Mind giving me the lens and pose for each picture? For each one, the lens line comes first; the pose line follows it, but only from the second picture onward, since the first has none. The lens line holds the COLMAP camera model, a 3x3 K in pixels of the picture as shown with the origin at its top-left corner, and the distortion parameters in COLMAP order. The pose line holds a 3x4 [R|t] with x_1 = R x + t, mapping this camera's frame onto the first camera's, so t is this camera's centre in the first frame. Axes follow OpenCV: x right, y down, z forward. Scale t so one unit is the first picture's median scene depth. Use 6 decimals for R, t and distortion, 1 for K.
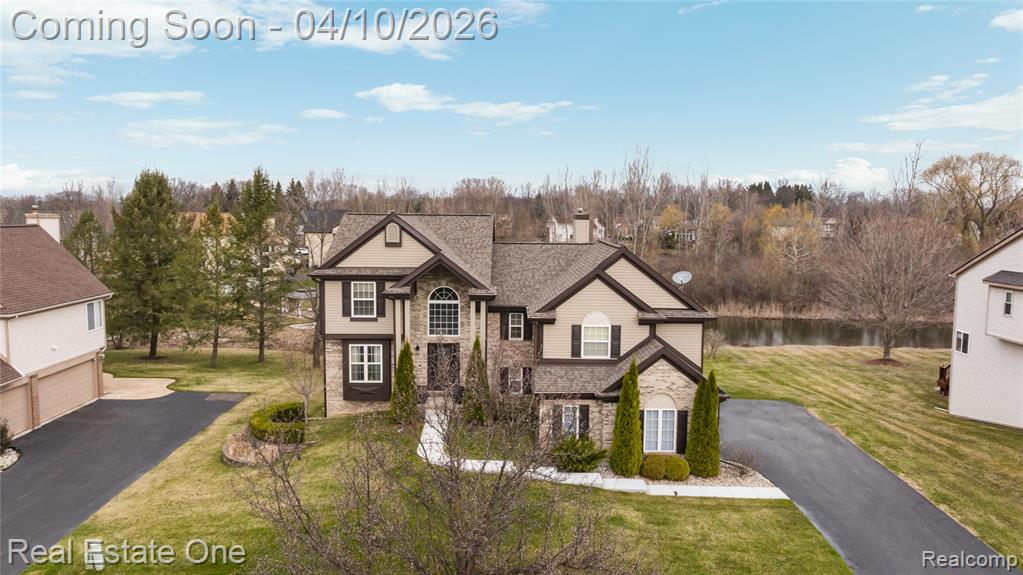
lens RADIAL K [[713.6, 0, 511.5], [0, 713.6, 287.5], [0, 0, 1]] dist [-0.026157, 0.001172]
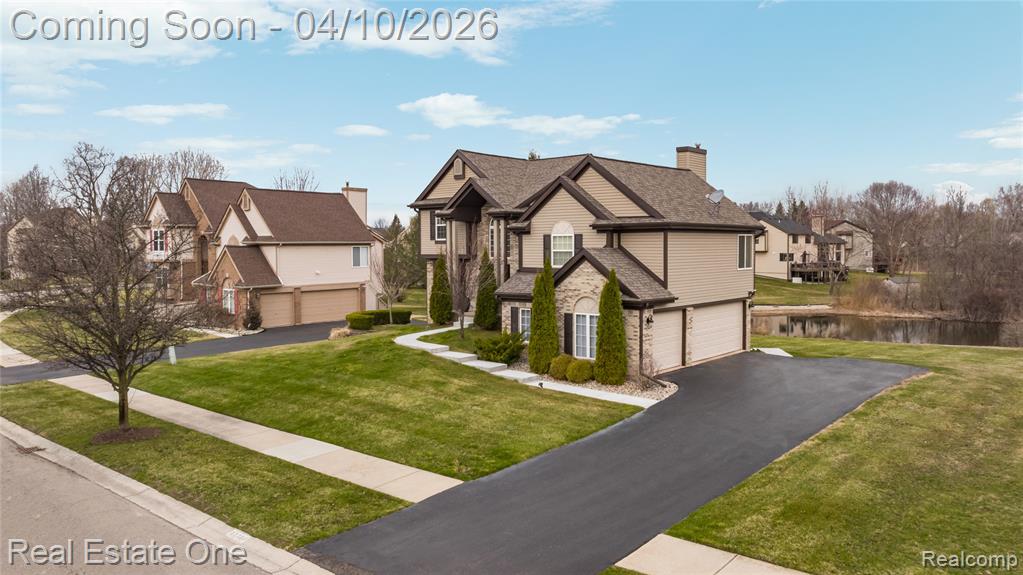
lens RADIAL K [[734.6, 0, 513.2], [0, 734.6, 263.5], [0, 0, 1]] dist [-0.030593, 0.000345]
pose [[0.752036, 0.002108, -0.659118, 0.740944], [-0.054265, 0.996798, -0.058728, 0.156356], [0.656884, 0.079933, 0.749743, 0.170615]]
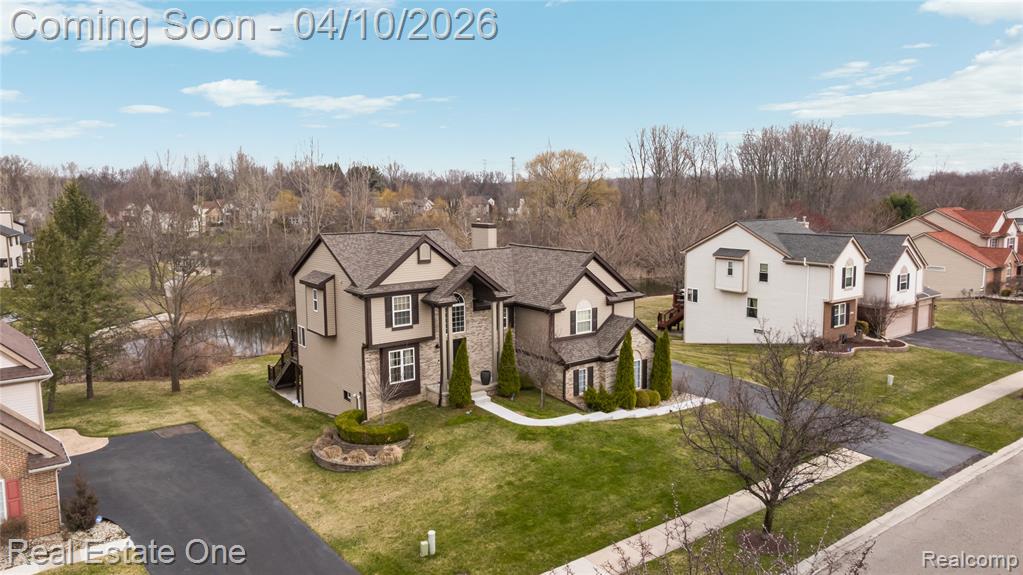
lens RADIAL K [[713.6, 0, 511.5], [0, 713.6, 287.5], [0, 0, 1]] dist [-0.026157, 0.001172]
pose [[0.810917, -0.095891, 0.577250, -0.777369], [0.078035, 0.995392, 0.055729, -0.076402], [-0.579934, -0.000146, 0.814663, -0.047602]]
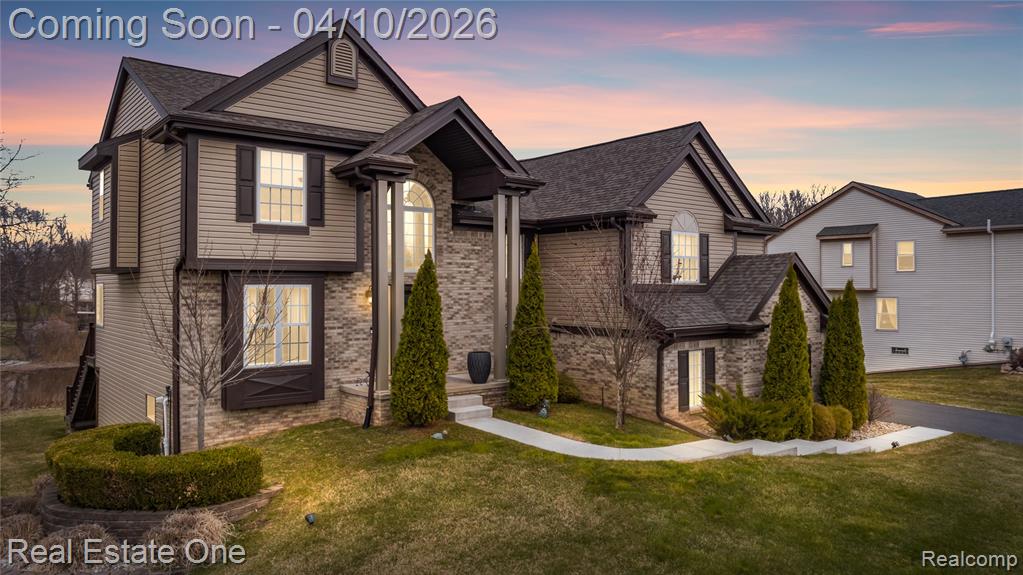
lens RADIAL K [[724.8, 0, 511.5], [0, 724.8, 287.5], [0, 0, 1]] dist [-0.029507, -0.000702]
pose [[0.784360, -0.008134, 0.620252, -0.413948], [0.073873, 0.994023, -0.080383, 0.142543], [-0.615891, 0.108869, 0.780273, 0.572418]]
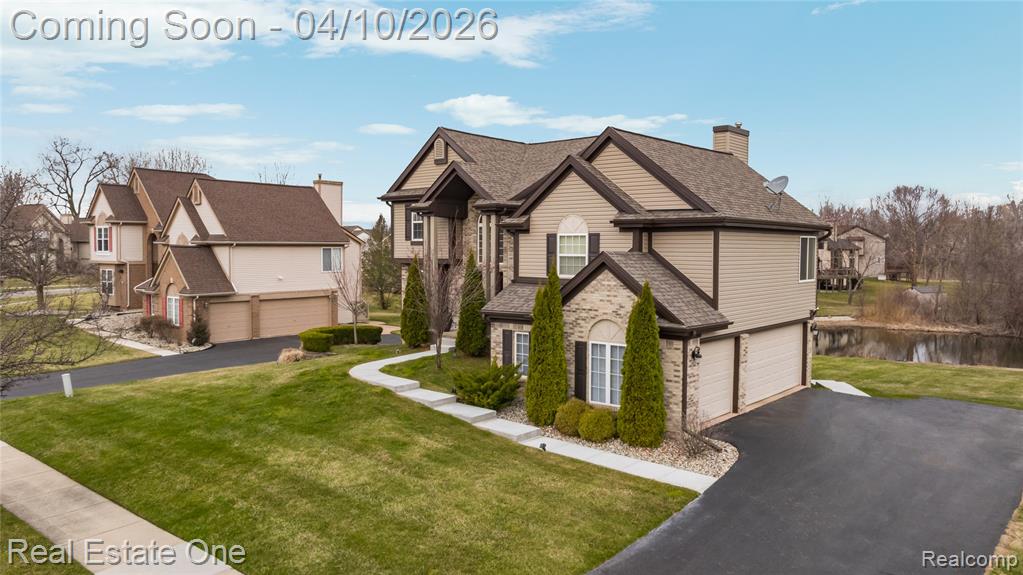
lens RADIAL K [[724.8, 0, 511.5], [0, 724.8, 287.5], [0, 0, 1]] dist [-0.029507, -0.000702]
pose [[0.753268, 0.027819, -0.657125, 0.566837], [-0.062760, 0.997586, -0.029710, 0.134444], [0.654712, 0.063621, 0.753196, 0.374136]]
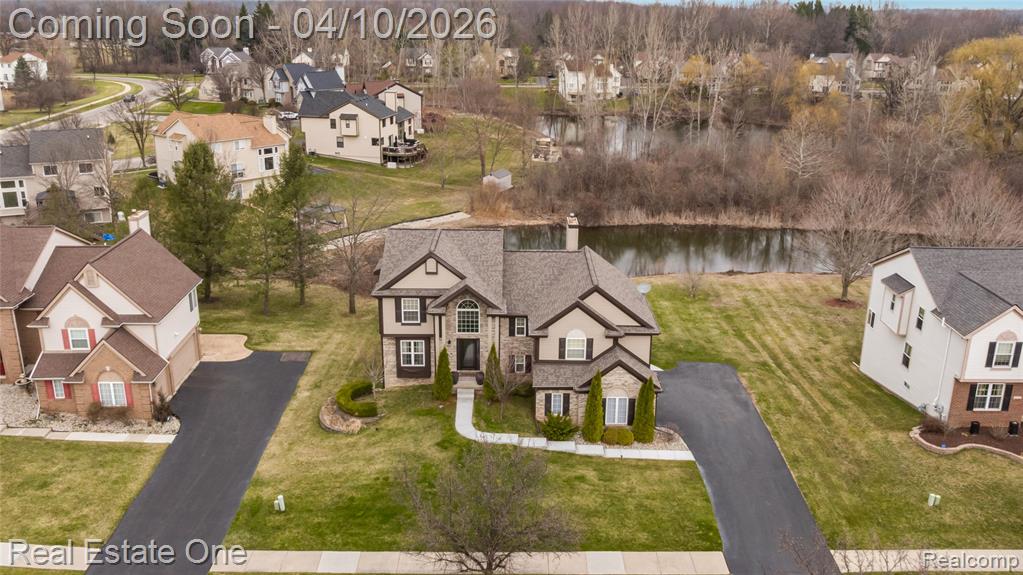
lens RADIAL K [[836.3, 0, 511.5], [0, 836.3, 287.5], [0, 0, 1]] dist [-0.002529, -0.073747]
pose [[0.999986, 0.002123, -0.004768, -0.003885], [-0.001057, 0.976946, 0.213483, -0.400749], [0.005111, -0.213475, 0.976935, -0.619578]]
